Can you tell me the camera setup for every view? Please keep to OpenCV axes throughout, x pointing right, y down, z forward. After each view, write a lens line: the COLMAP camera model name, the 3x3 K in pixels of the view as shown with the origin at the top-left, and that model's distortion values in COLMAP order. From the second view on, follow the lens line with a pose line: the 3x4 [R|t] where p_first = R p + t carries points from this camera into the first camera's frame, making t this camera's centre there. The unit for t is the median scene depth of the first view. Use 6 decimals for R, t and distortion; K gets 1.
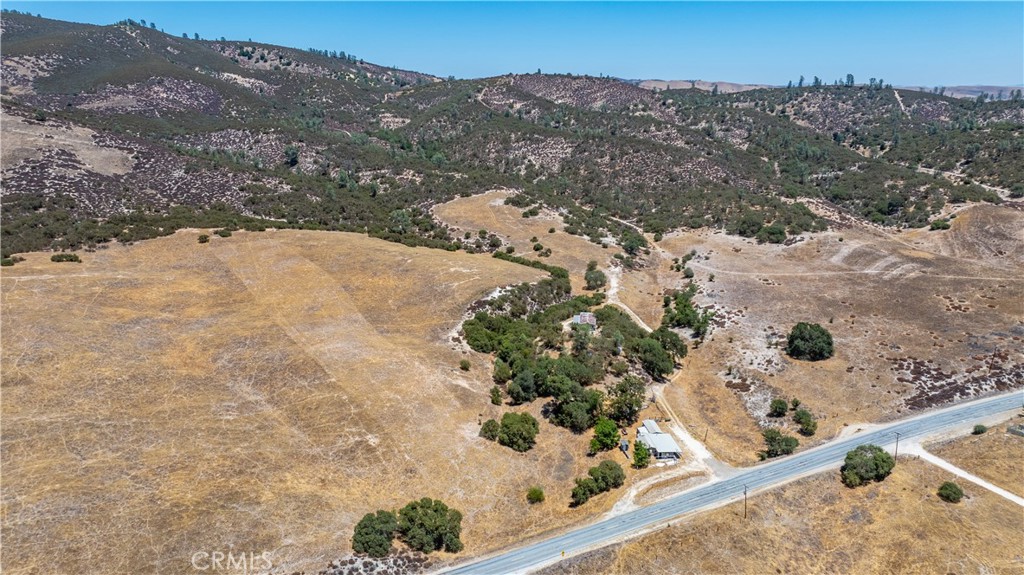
lens RADIAL K [[719.6, 0, 509.9], [0, 719.6, 281.0], [0, 0, 1]] dist [-0.048541, 0.043864]
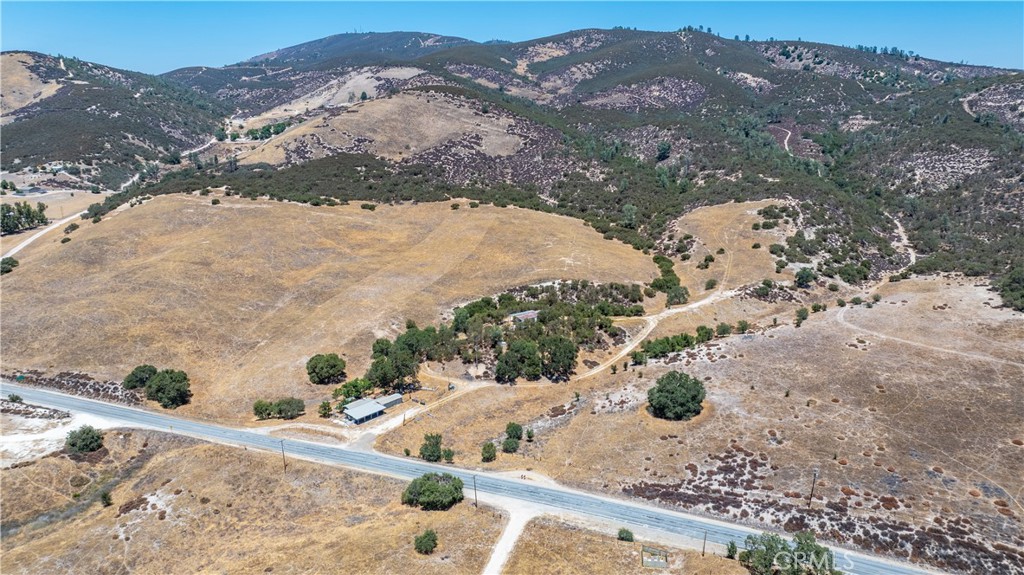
lens RADIAL K [[716.2, 0, 512.0], [0, 716.2, 287.5], [0, 0, 1]] dist [-0.025395, 0.000336]
pose [[0.667376, 0.189791, -0.720131, 0.209380], [-0.183297, 0.979095, 0.088171, -0.017581], [0.721811, 0.073155, 0.688213, 0.074621]]
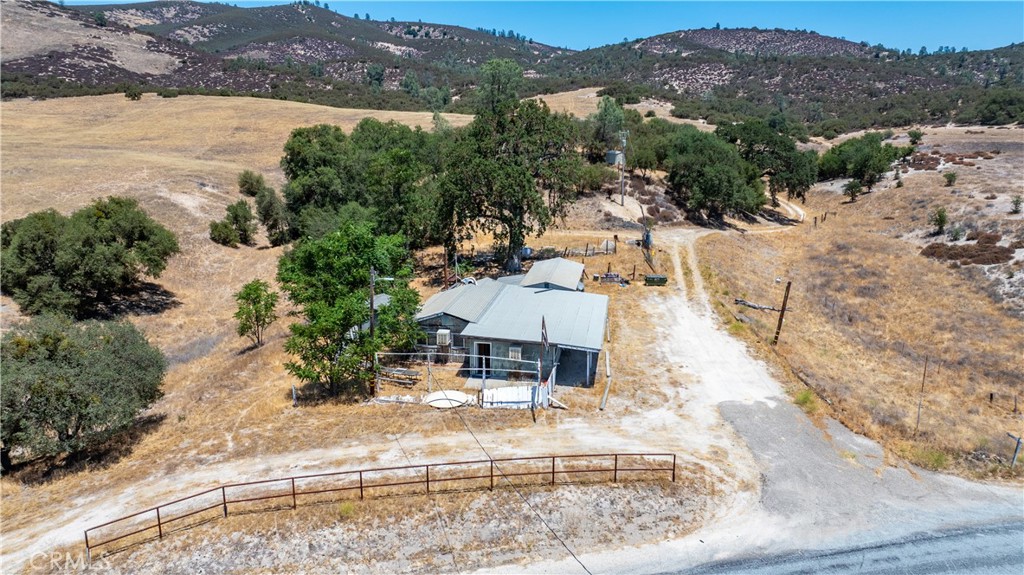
lens RADIAL K [[719.6, 0, 509.9], [0, 719.6, 281.0], [0, 0, 1]] dist [-0.048541, 0.043864]
pose [[0.962113, 0.061067, -0.265723, 0.048845], [-0.069596, 0.997315, -0.022792, 0.041764], [0.263618, 0.040422, 0.963780, 0.150708]]
